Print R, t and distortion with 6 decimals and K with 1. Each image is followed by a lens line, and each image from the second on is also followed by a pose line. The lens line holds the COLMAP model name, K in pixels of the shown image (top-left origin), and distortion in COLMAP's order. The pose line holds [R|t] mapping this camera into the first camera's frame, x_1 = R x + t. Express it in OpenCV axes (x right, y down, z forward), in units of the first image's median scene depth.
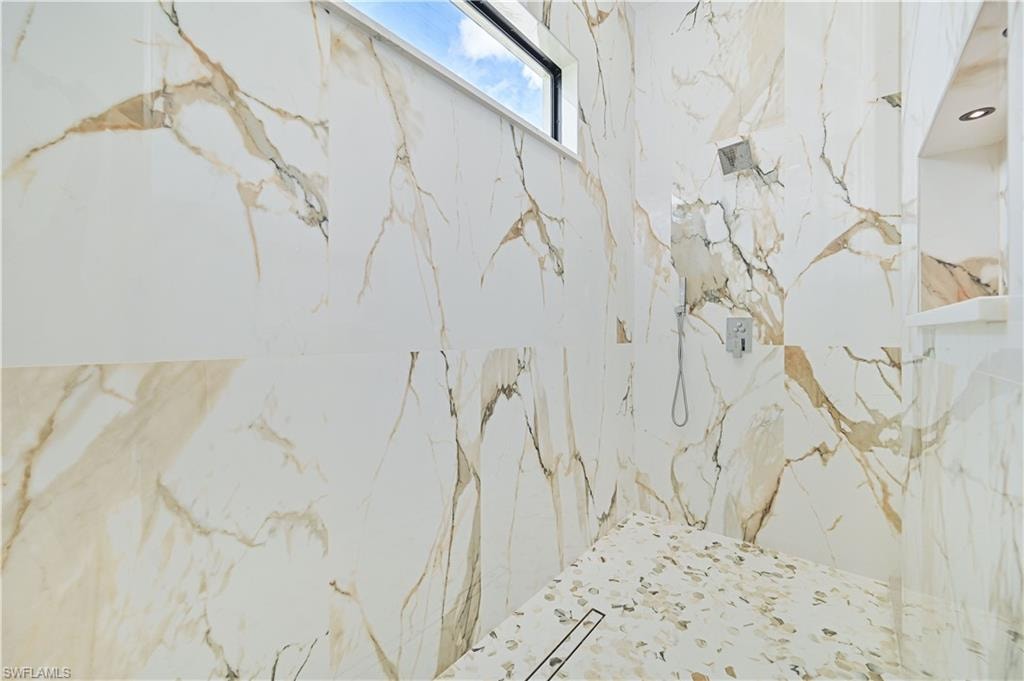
lens RADIAL K [[399.4, 0, 512.0], [0, 399.4, 340.5], [0, 0, 1]] dist [-0.000341, -0.000128]
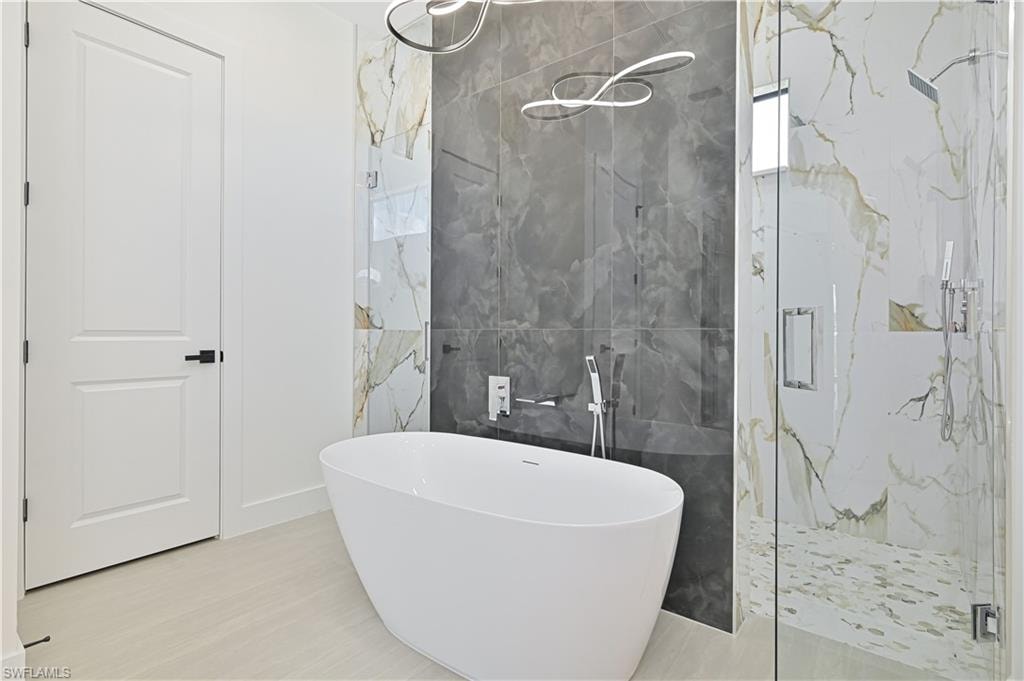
lens RADIAL K [[443.1, 0, 515.8], [0, 443.1, 334.8], [0, 0, 1]] dist [-0.001318, -0.000199]
pose [[0.046365, 0.001499, -0.998923, 1.352536], [-0.011291, 0.999936, 0.000976, 0.029001], [0.998861, 0.011234, 0.046379, 0.176038]]
